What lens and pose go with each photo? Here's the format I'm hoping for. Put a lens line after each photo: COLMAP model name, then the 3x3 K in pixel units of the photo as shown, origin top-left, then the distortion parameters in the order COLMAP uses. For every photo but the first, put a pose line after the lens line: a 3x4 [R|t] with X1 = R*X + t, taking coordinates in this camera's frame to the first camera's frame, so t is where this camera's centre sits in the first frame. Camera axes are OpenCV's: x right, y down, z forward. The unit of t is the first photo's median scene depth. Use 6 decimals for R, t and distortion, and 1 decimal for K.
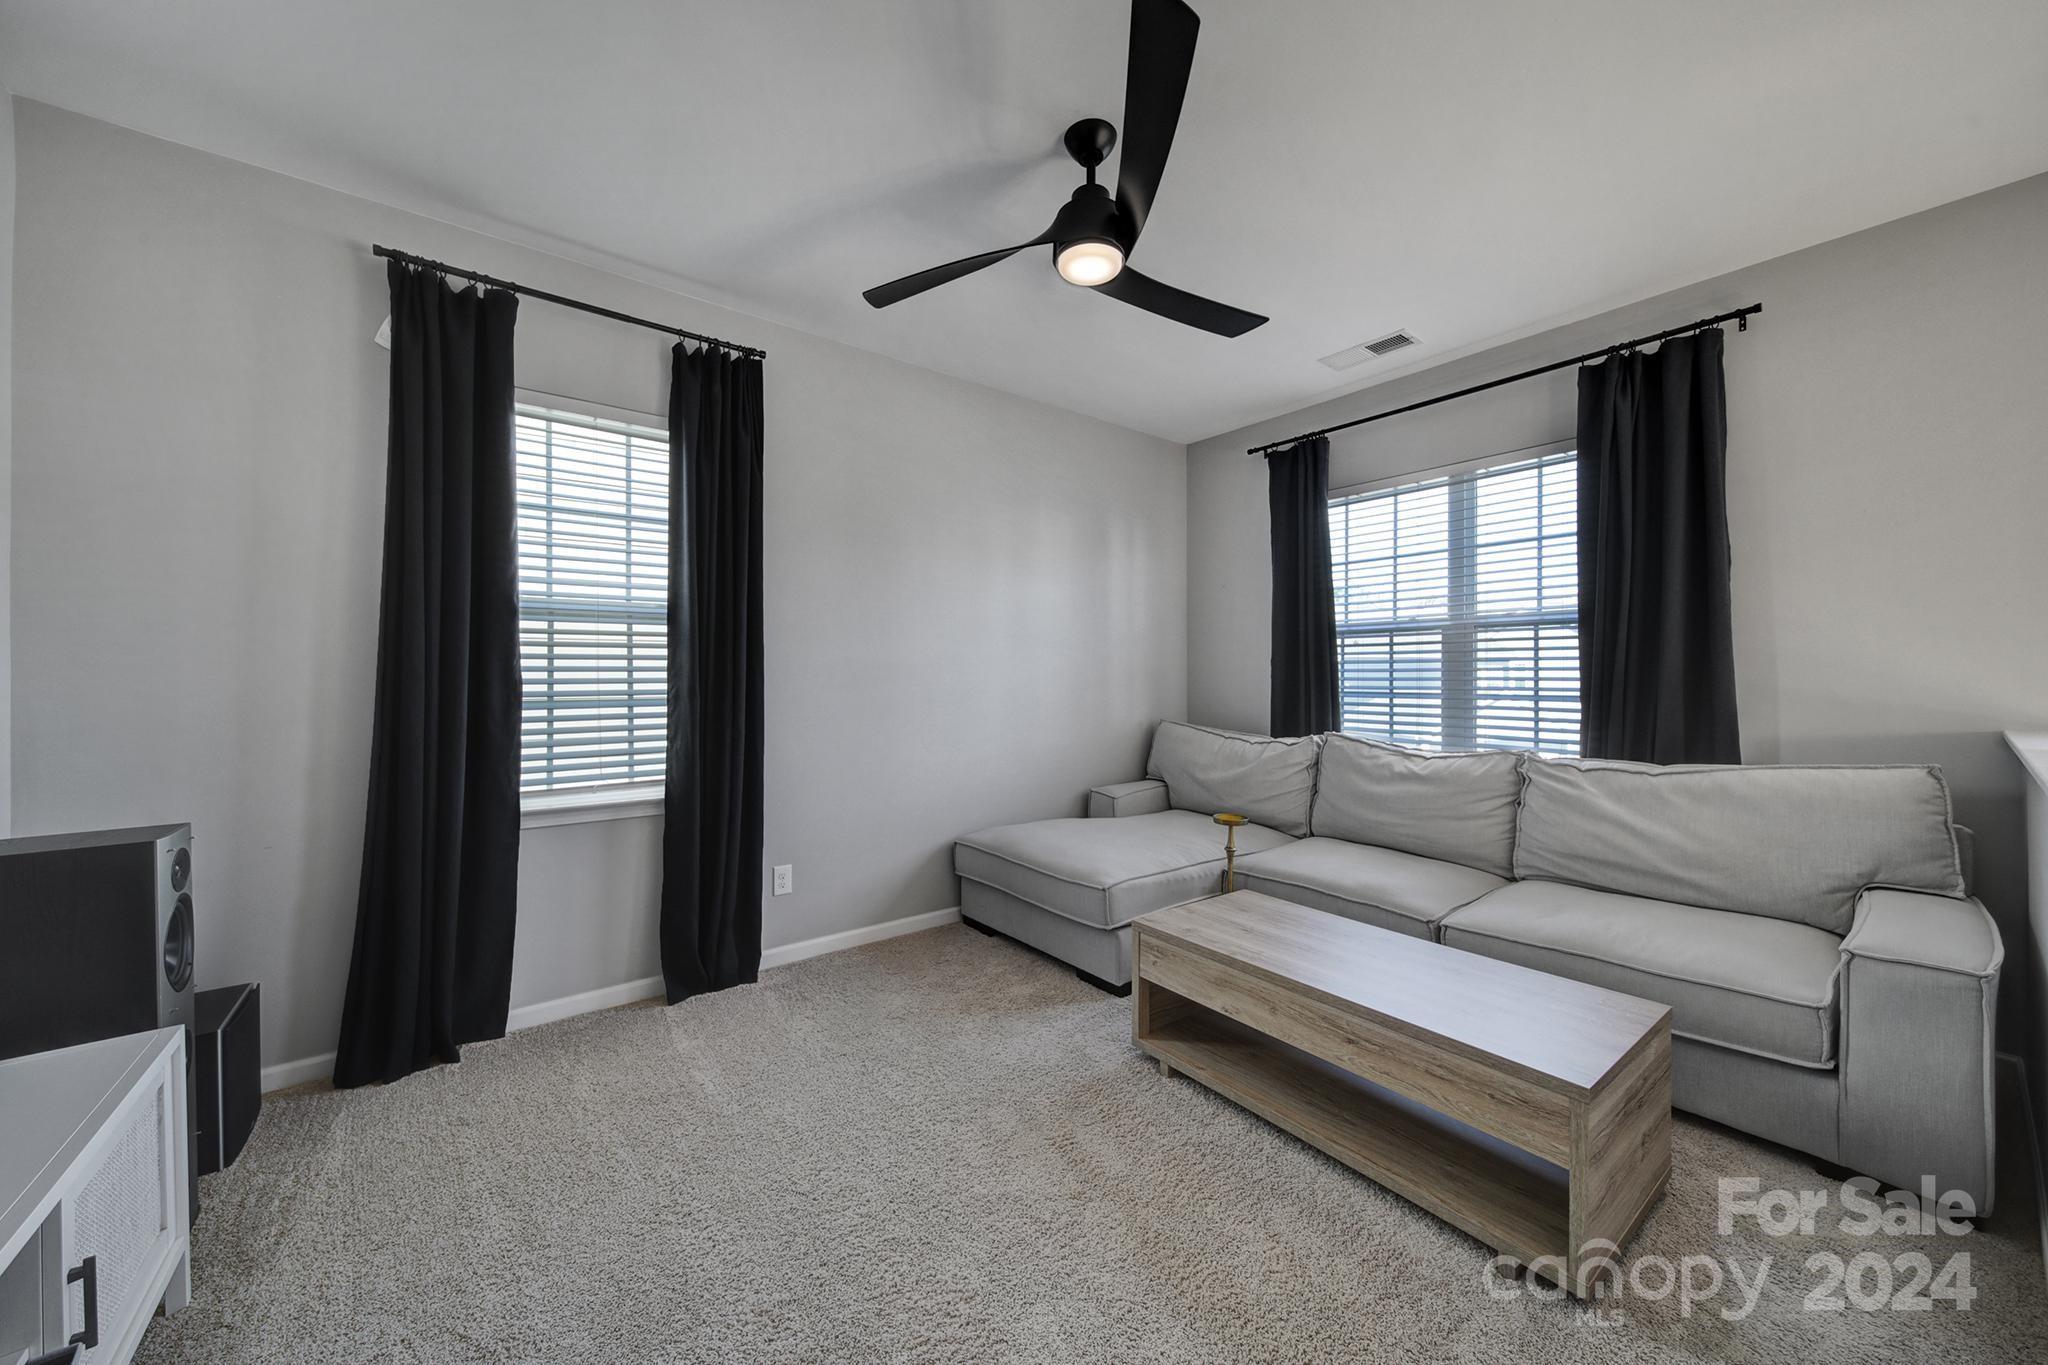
lens RADIAL K [[725.5, 0, 1015.1], [0, 725.5, 679.1], [0, 0, 1]] dist [-0.006921, -0.000071]
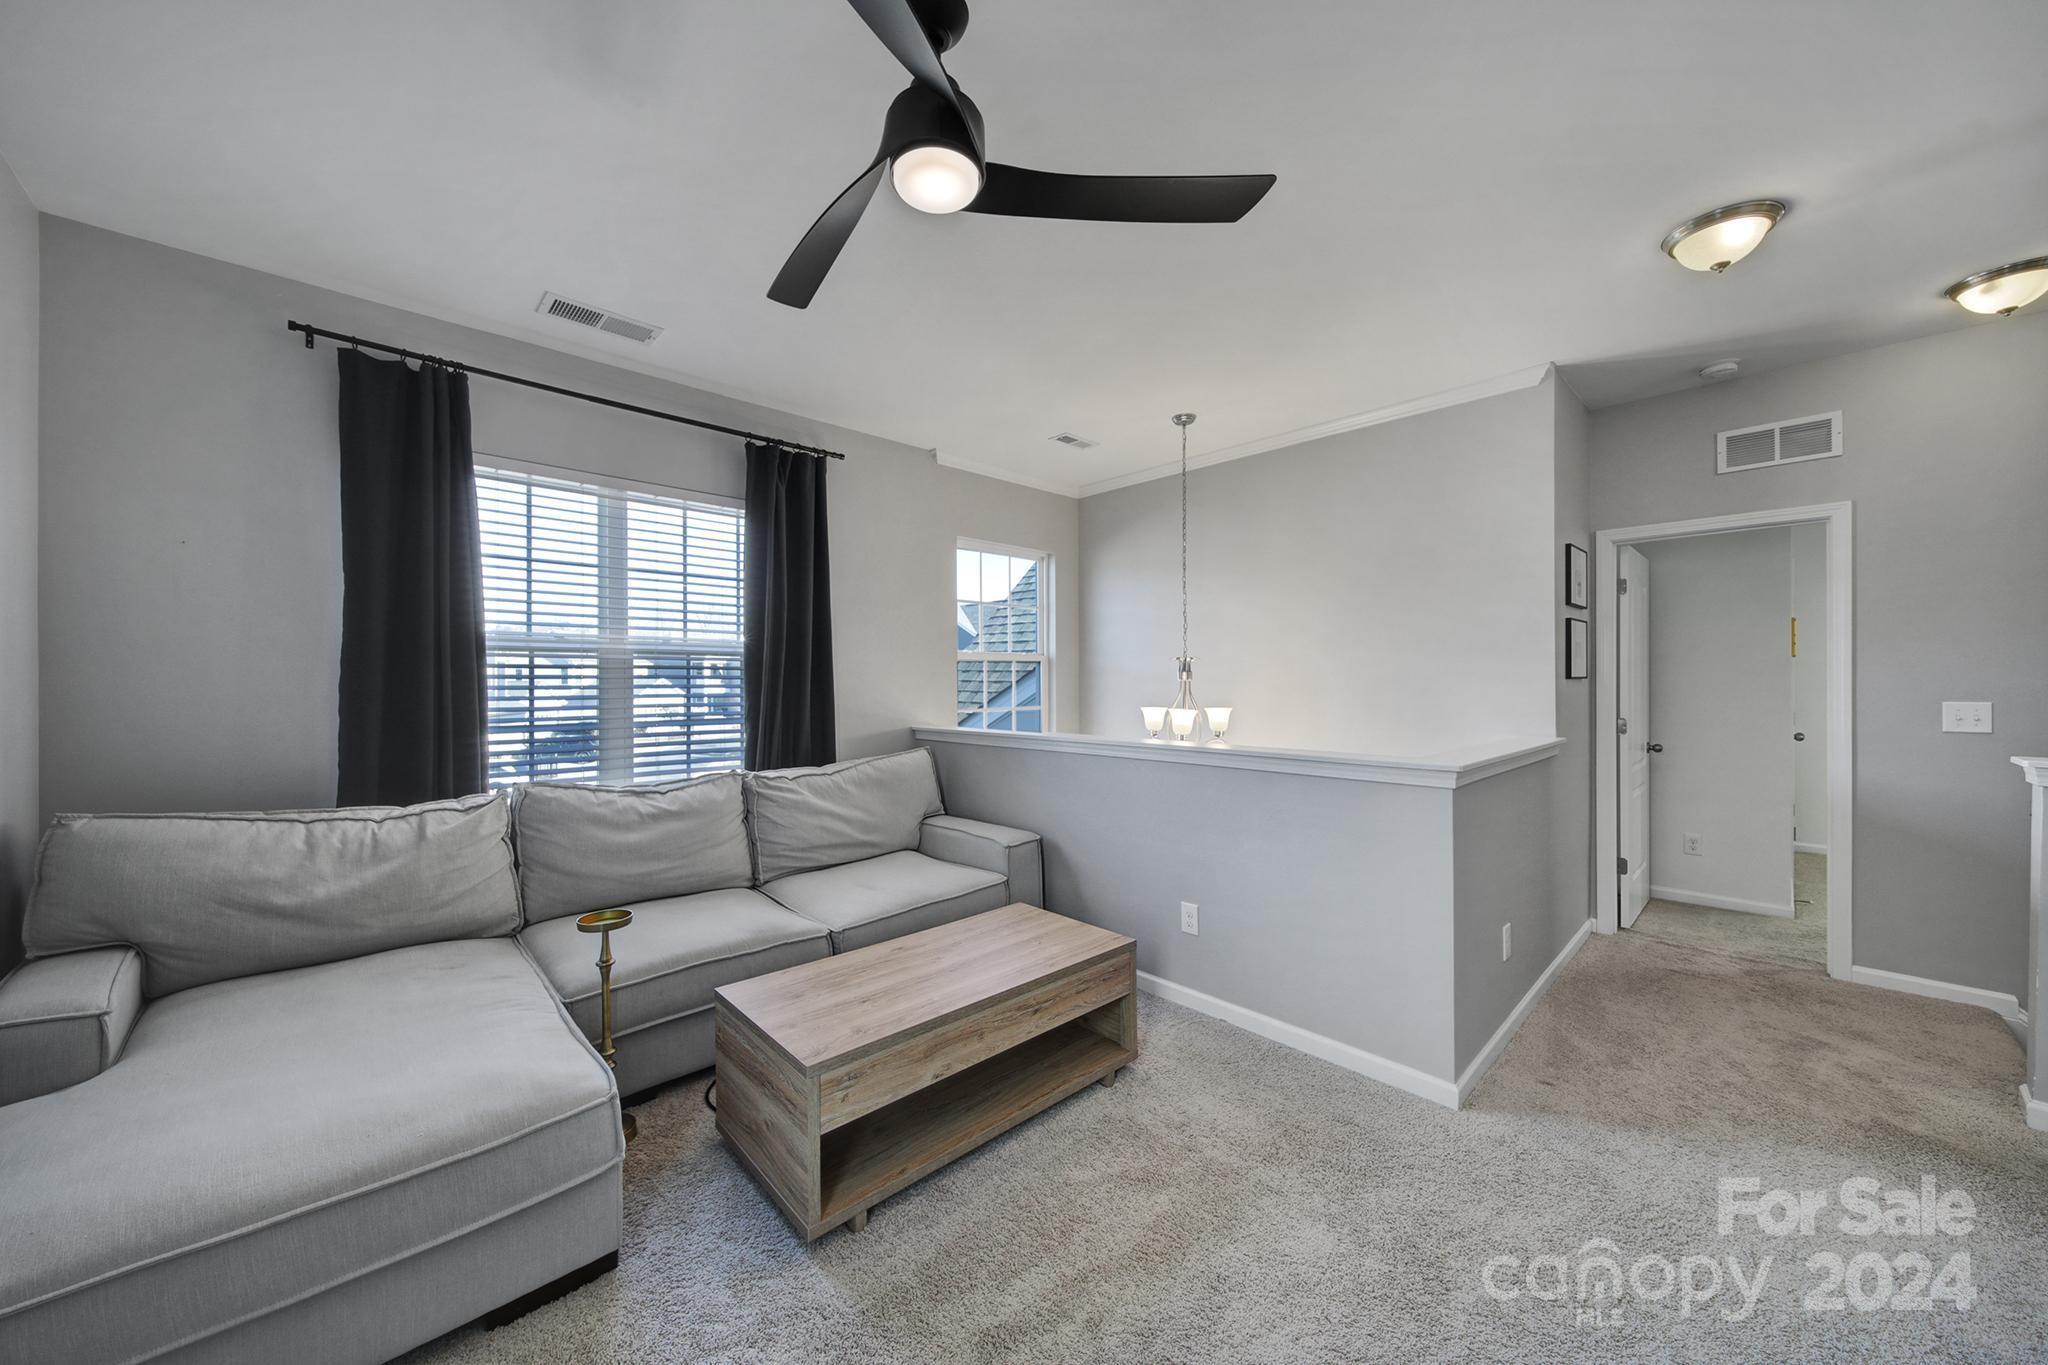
lens RADIAL K [[725.5, 0, 1015.4], [0, 725.5, 683.1], [0, 0, 1]] dist [-0.006921, -0.000071]
pose [[-0.111464, 0.002098, 0.993766, -0.480828], [0.005286, 0.999985, -0.001518, -0.034461], [-0.993754, 0.005084, -0.111474, 0.745203]]
